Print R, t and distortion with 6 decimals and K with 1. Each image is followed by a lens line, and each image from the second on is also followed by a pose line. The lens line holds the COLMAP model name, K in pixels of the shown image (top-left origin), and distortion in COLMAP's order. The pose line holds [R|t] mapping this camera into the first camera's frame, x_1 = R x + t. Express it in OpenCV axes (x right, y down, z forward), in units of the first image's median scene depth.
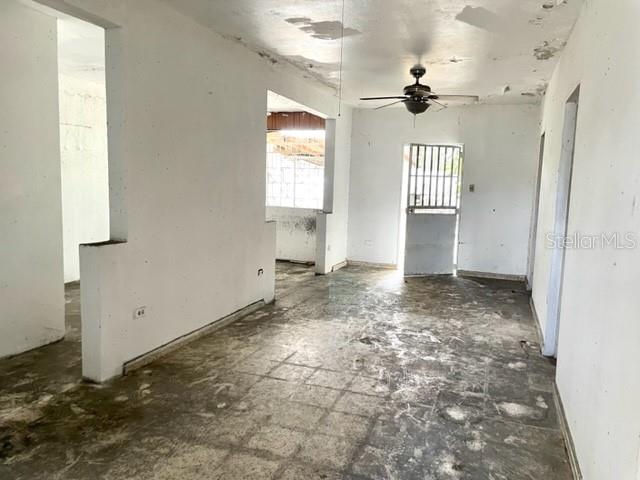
lens RADIAL K [[475.3, 0, 315.8], [0, 475.3, 229.5], [0, 0, 1]] dist [0.088514, -0.110871]
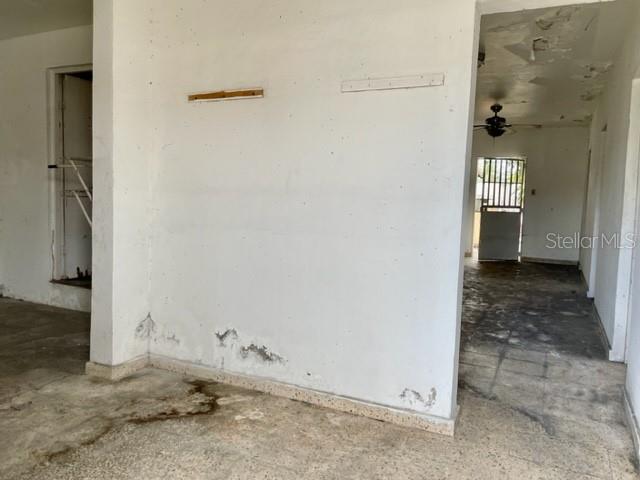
lens RADIAL K [[475.3, 0, 315.8], [0, 475.3, 229.5], [0, 0, 1]] dist [0.088514, -0.110871]
pose [[0.995571, 0.006158, -0.093813, -0.137836], [-0.008559, 0.999645, -0.025213, 0.054160], [0.093625, 0.025905, 0.995271, -0.345614]]
